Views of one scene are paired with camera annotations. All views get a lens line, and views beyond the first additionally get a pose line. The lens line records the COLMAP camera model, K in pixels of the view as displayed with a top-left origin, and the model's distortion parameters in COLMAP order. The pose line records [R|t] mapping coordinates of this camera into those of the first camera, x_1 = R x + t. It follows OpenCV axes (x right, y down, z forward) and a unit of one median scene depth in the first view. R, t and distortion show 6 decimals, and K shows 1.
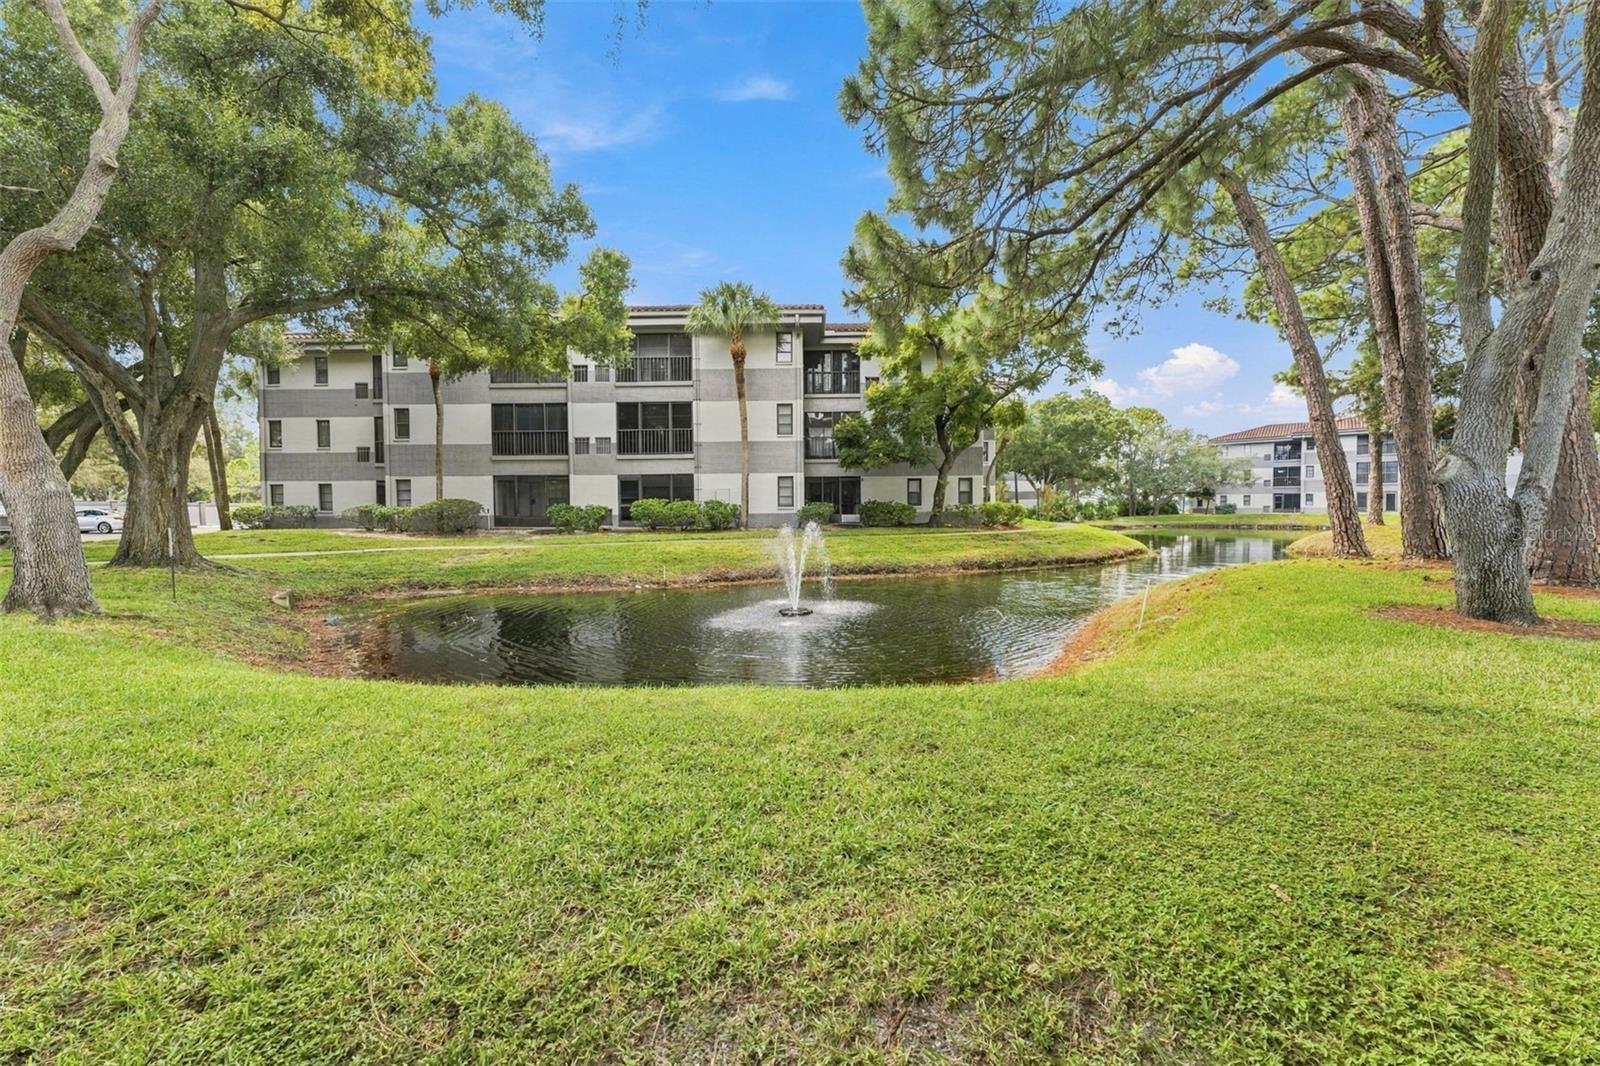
lens RADIAL K [[638.6, 0, 799.9], [0, 638.6, 529.0], [0, 0, 1]] dist [0.000751, -0.000112]
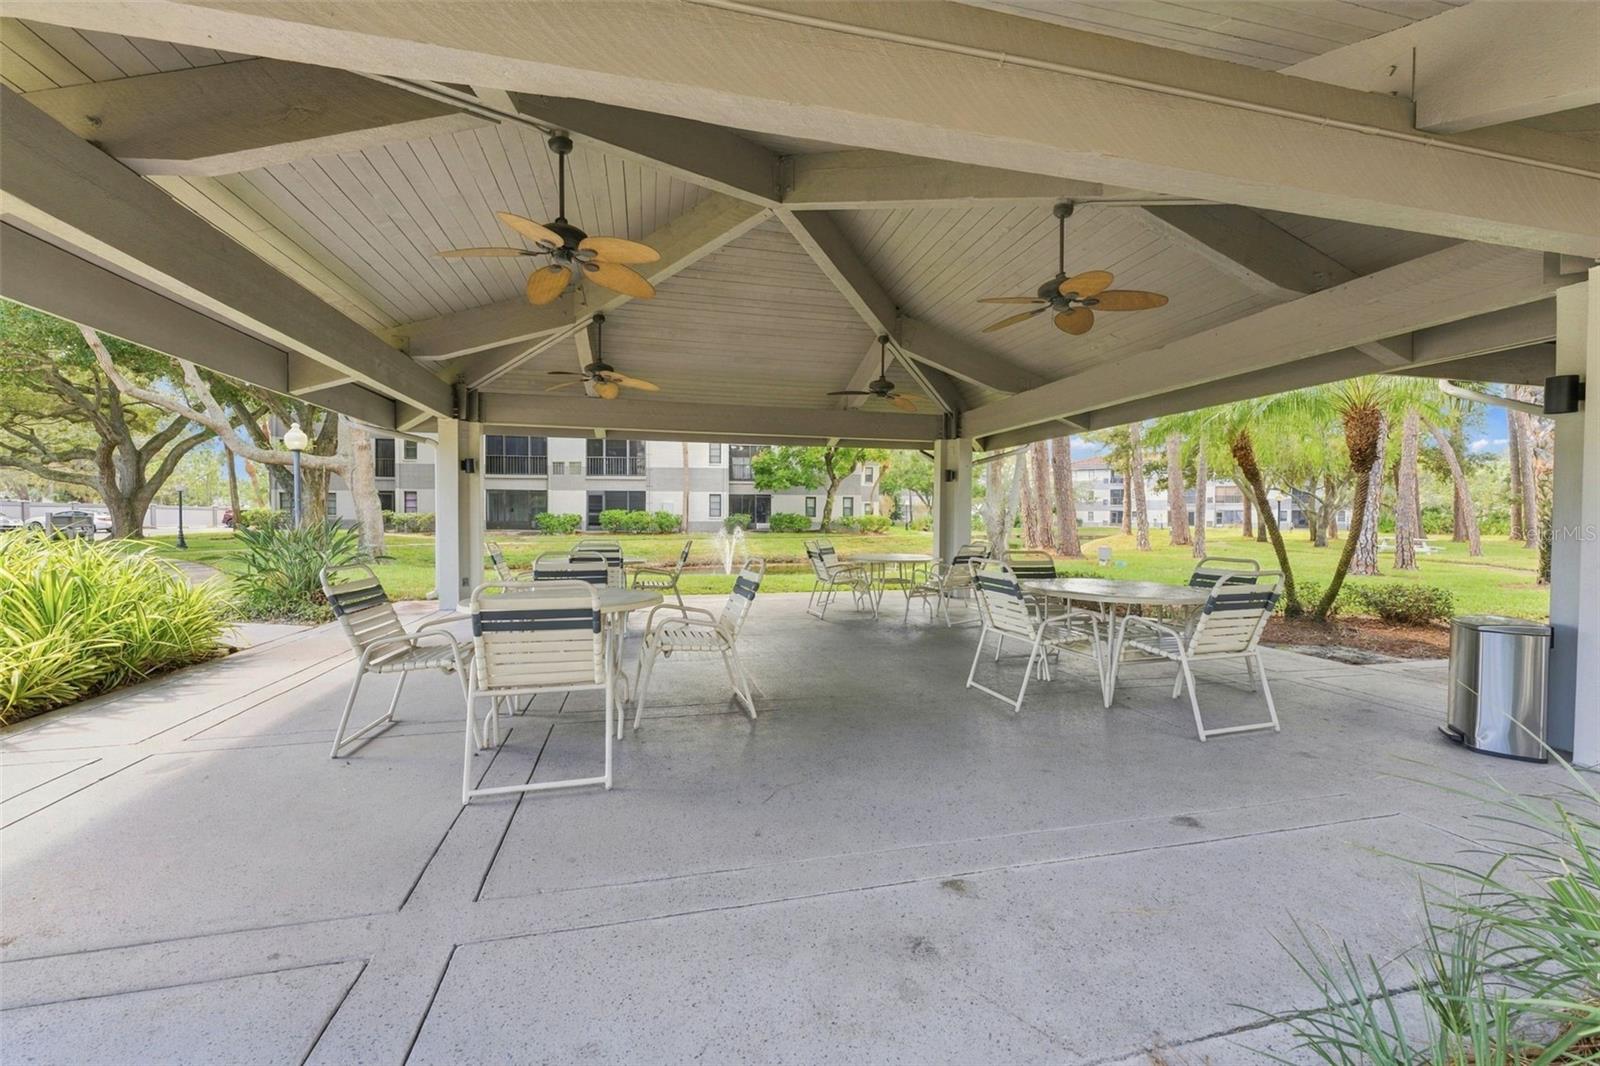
lens RADIAL K [[638.6, 0, 799.9], [0, 638.6, 529.0], [0, 0, 1]] dist [0.000751, -0.000112]
pose [[0.990645, 0.011201, 0.136007, -0.027729], [-0.009190, 0.999839, -0.015406, 0.009844], [-0.136158, 0.014012, 0.990588, -0.358627]]
